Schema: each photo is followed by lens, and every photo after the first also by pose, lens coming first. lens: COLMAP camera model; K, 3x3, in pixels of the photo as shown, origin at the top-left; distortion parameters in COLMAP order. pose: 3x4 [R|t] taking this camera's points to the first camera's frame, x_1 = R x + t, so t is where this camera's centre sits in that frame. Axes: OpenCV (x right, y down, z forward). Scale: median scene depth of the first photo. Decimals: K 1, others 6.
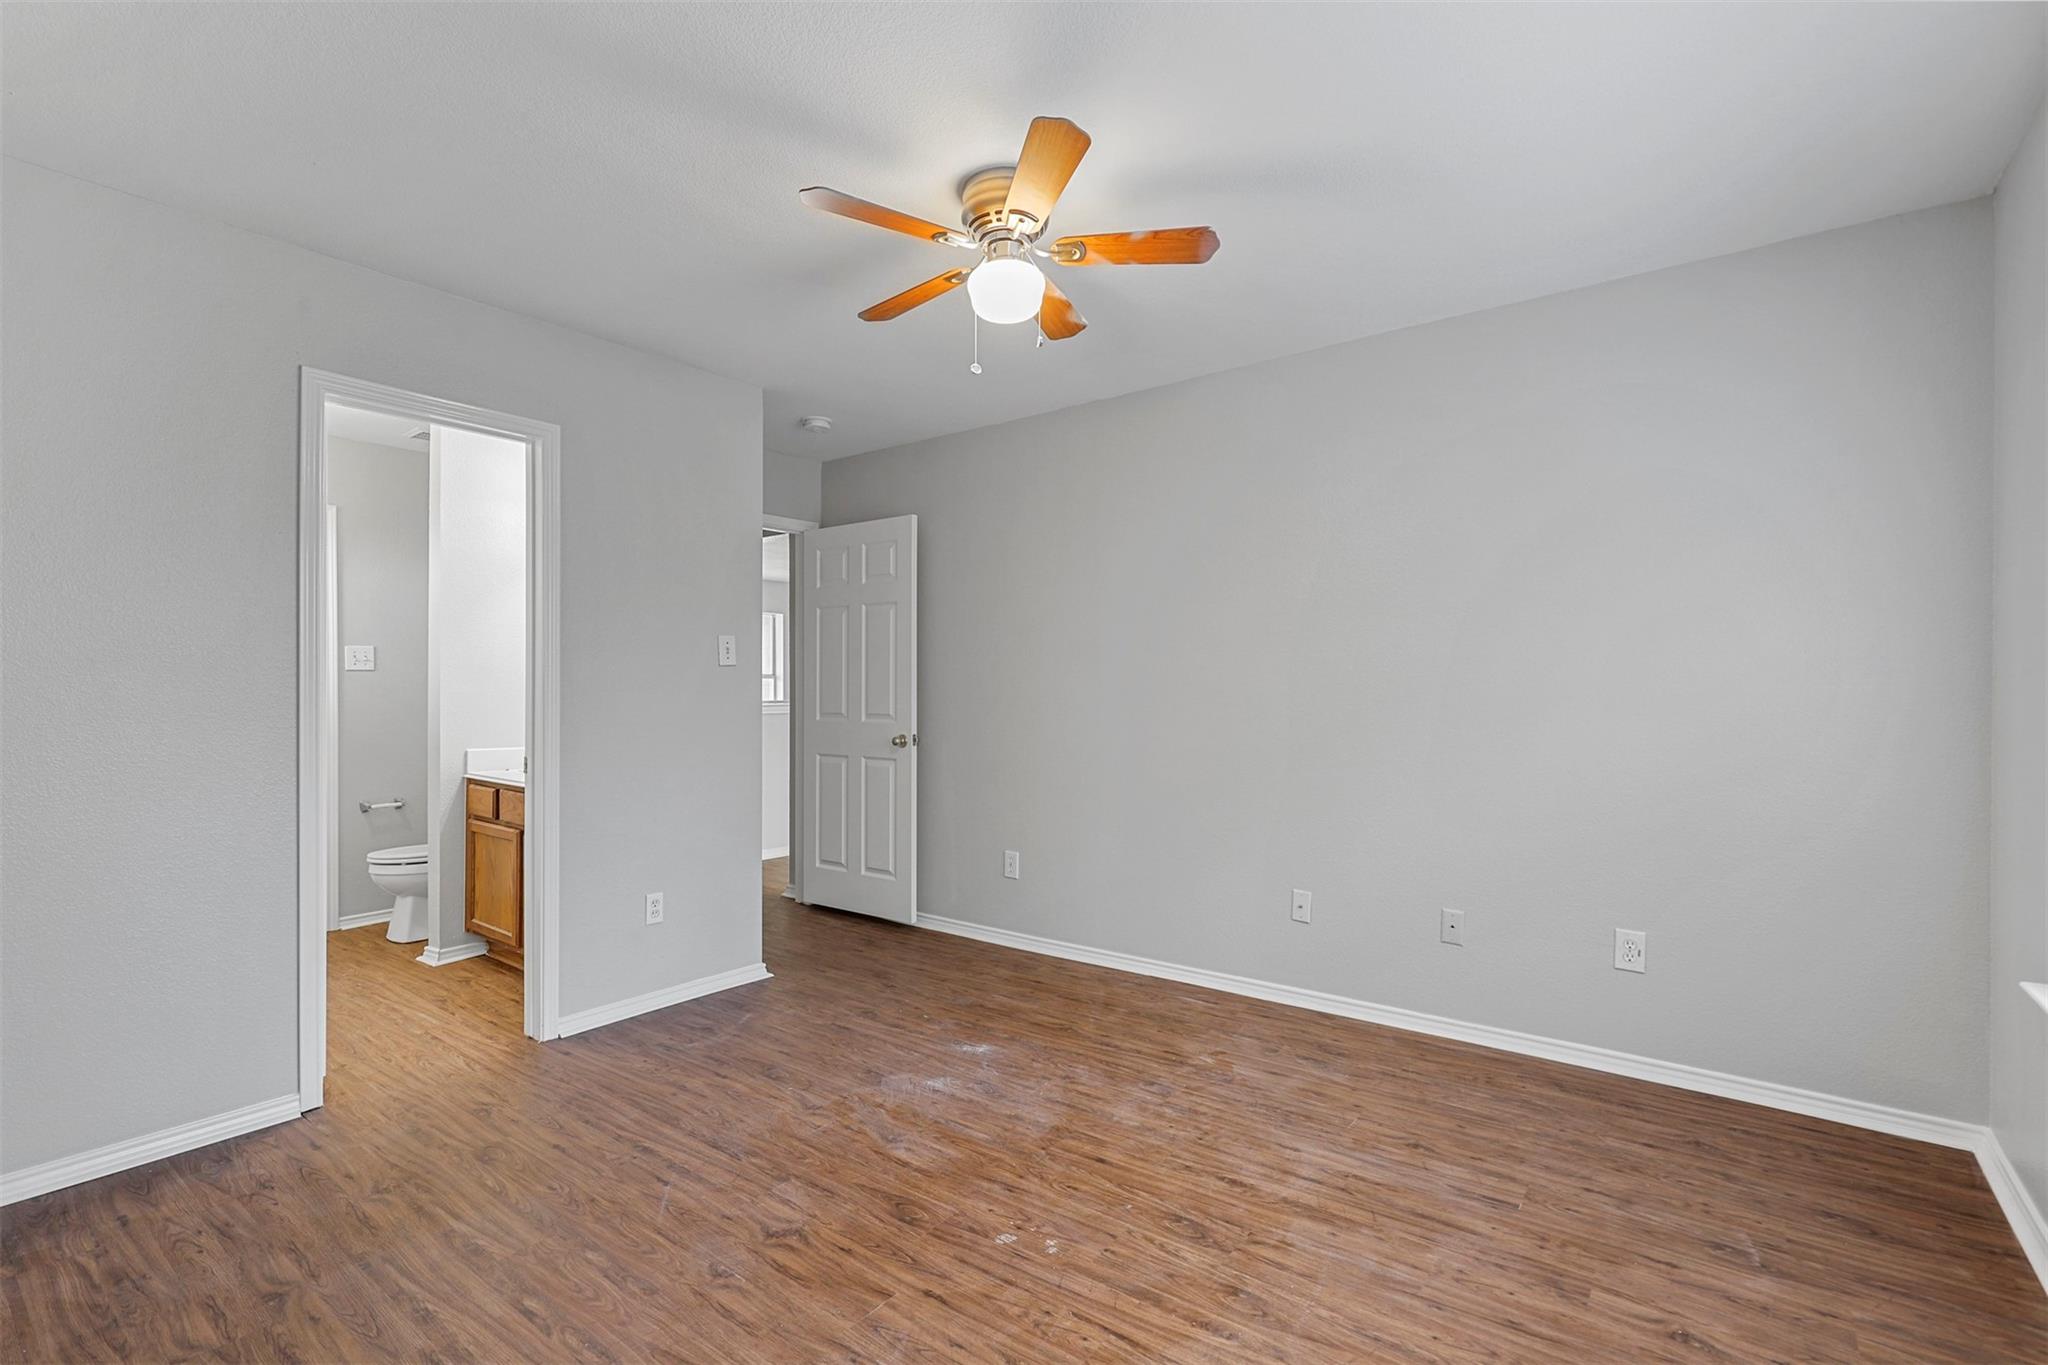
lens RADIAL K [[926.5, 0, 1014.7], [0, 926.5, 682.9], [0, 0, 1]] dist [0.001769, 0.000033]
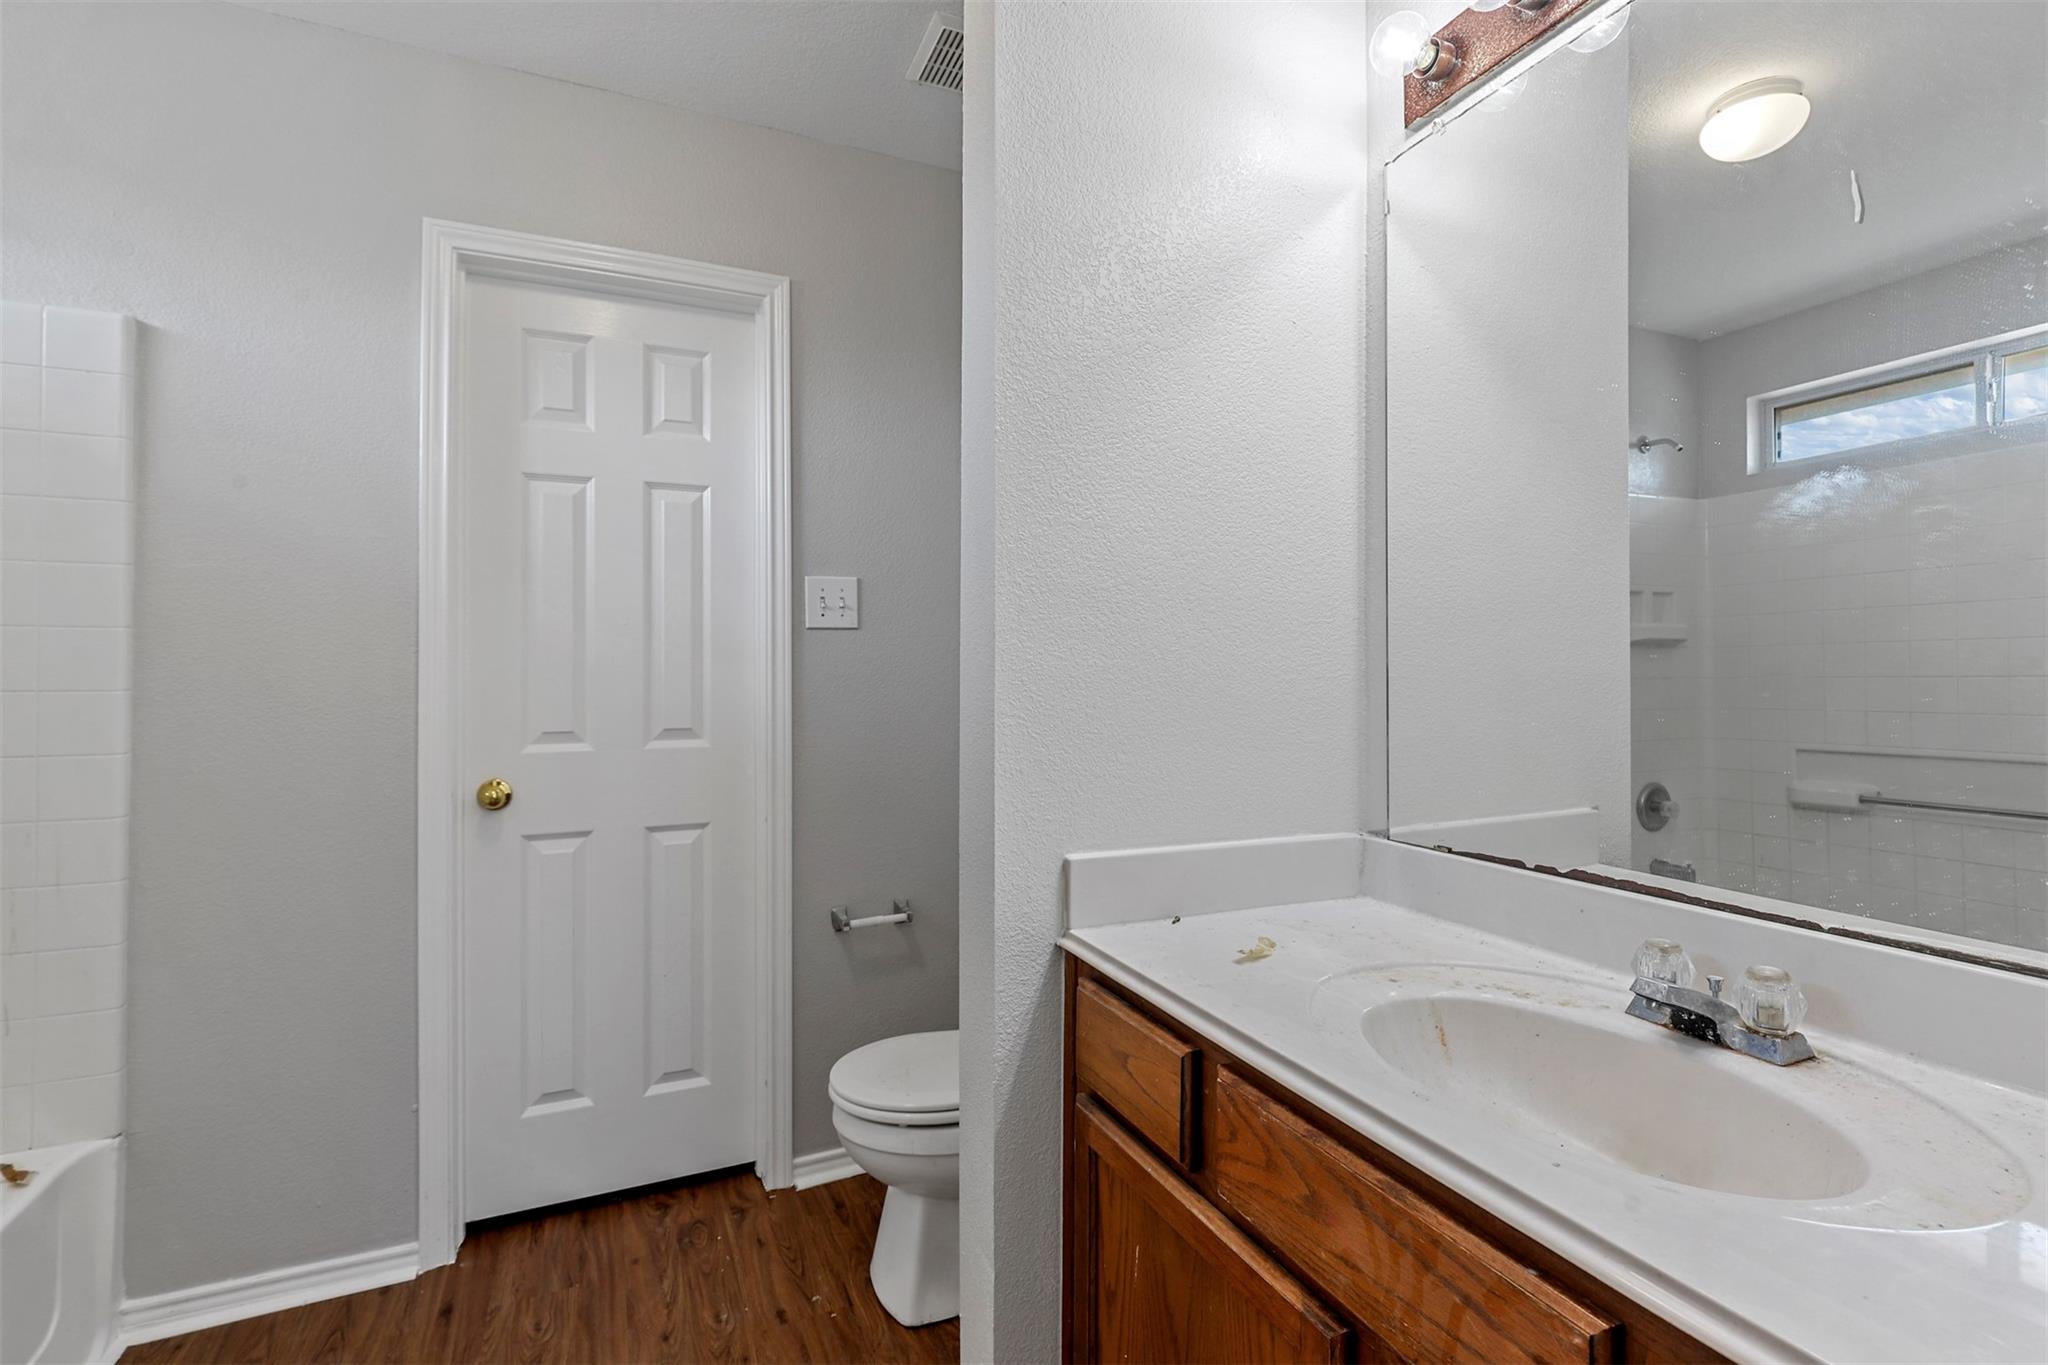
lens RADIAL K [[926.5, 0, 1024.2], [0, 926.5, 681.2], [0, 0, 1]] dist [0.001769, 0.000033]
pose [[0.881617, -0.004357, -0.471945, -0.428275], [0.005198, 0.999986, 0.000477, 0.014542], [0.471937, -0.002874, 0.881628, 0.678301]]
